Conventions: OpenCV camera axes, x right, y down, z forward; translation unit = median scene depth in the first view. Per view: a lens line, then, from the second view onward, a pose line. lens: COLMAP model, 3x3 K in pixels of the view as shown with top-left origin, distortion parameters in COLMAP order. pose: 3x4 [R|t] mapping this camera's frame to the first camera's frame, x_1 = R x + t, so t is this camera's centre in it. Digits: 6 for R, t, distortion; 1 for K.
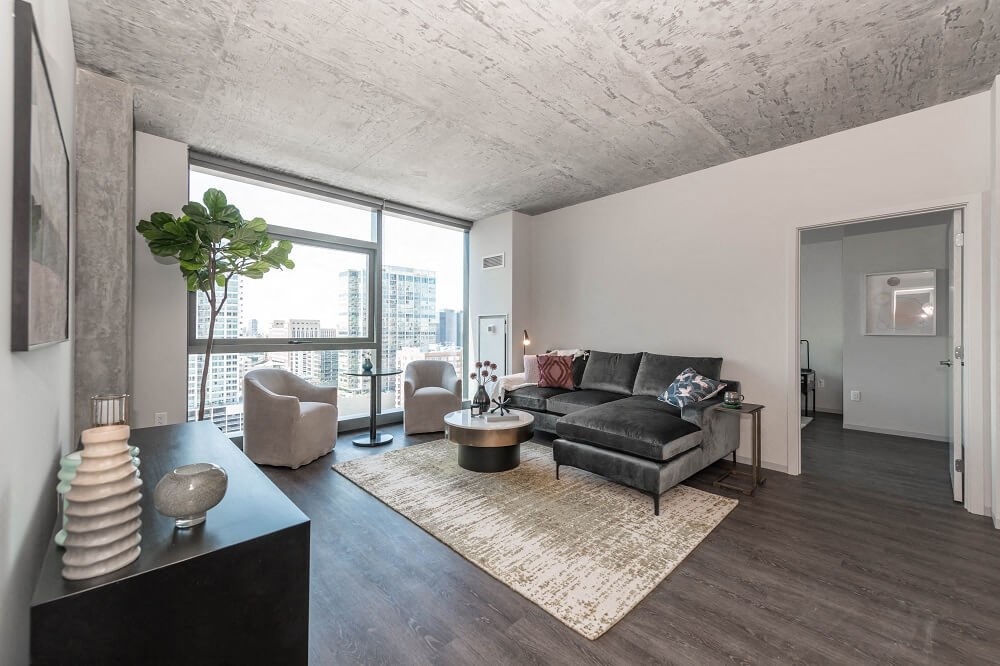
lens RADIAL K [[403.7, 0, 500.7], [0, 403.7, 330.1], [0, 0, 1]] dist [-0.000625, 0.000158]
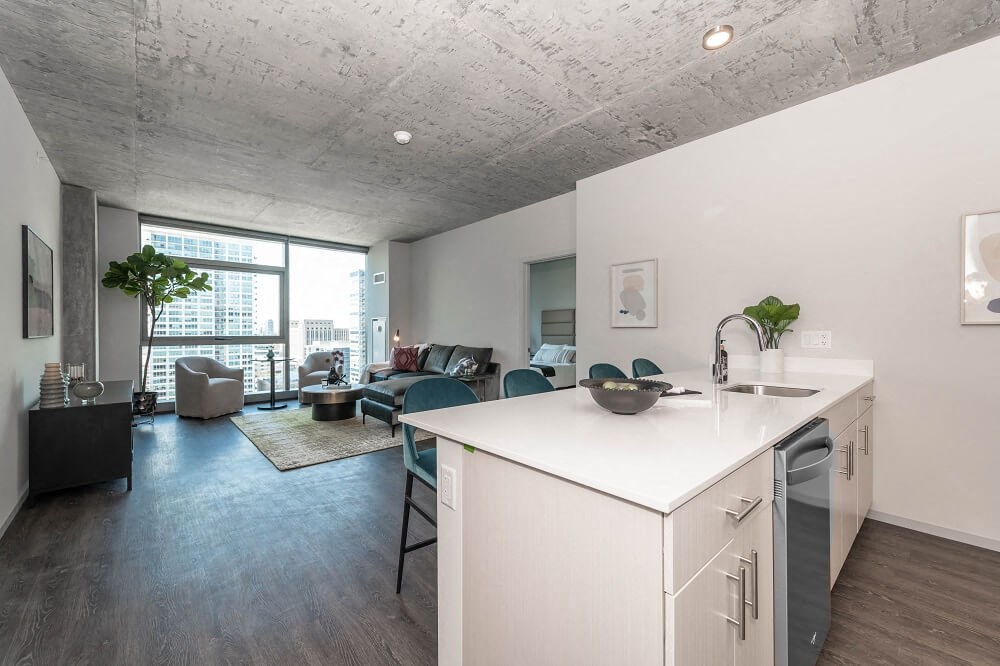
lens RADIAL K [[403.7, 0, 499.1], [0, 403.7, 333.2], [0, 0, 1]] dist [-0.000625, 0.000158]
pose [[0.999544, -0.005998, -0.029583, 0.610697], [0.006330, 0.999918, 0.011145, -0.001119], [0.029514, -0.011327, 0.999500, -0.480049]]
